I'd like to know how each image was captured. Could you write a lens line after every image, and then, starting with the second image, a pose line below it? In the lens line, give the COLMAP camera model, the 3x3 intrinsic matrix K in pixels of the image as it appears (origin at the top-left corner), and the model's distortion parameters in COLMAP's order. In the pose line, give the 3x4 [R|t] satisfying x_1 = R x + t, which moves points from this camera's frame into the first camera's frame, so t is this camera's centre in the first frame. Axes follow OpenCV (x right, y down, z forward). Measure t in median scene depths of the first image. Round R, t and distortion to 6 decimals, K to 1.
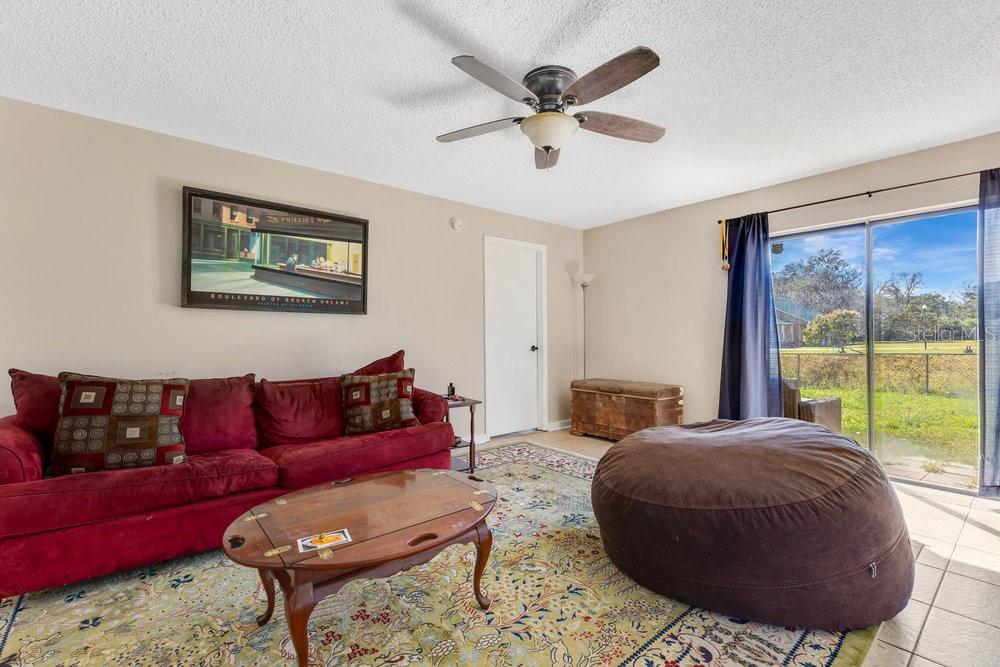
lens RADIAL K [[446.6, 0, 500.0], [0, 446.6, 333.5], [0, 0, 1]] dist [0.009537, -0.000178]
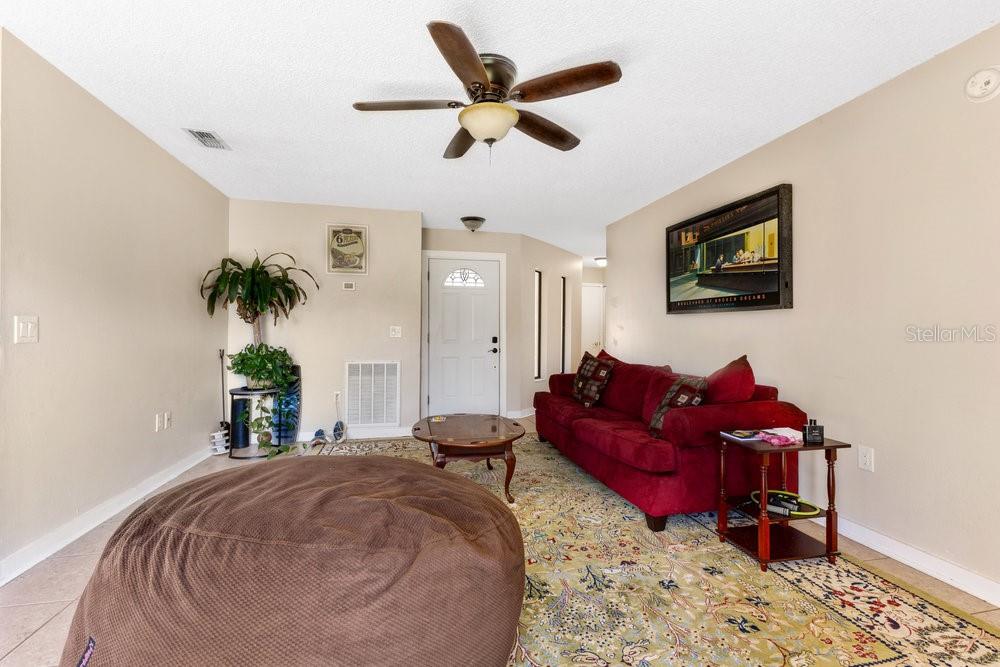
lens RADIAL K [[452.4, 0, 500.5], [0, 452.4, 331.3], [0, 0, 1]] dist [0.011508, -0.000457]
pose [[-0.478184, 0.000986, -0.878259, 0.709750], [0.003320, 0.999994, -0.000685, -0.005218], [0.878254, -0.003244, -0.478184, 1.099031]]
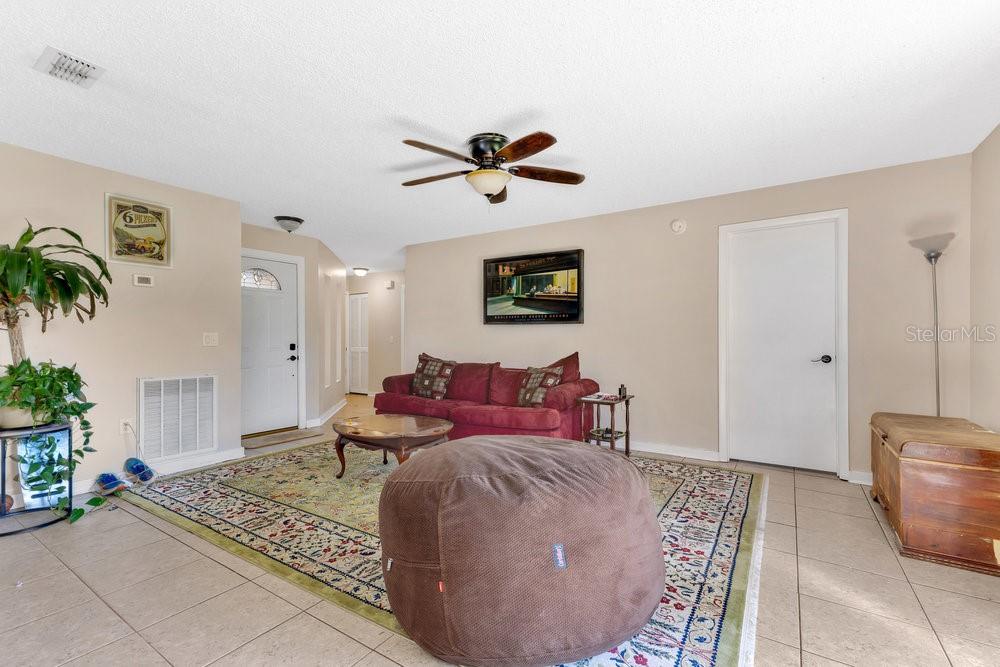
lens RADIAL K [[449.6, 0, 508.8], [0, 449.6, 338.5], [0, 0, 1]] dist [0.012011, 0.000040]
pose [[0.285892, 0.005261, -0.958247, 1.011680], [0.006104, 0.999955, 0.007311, -0.011781], [0.958242, -0.007940, 0.285847, 0.505019]]
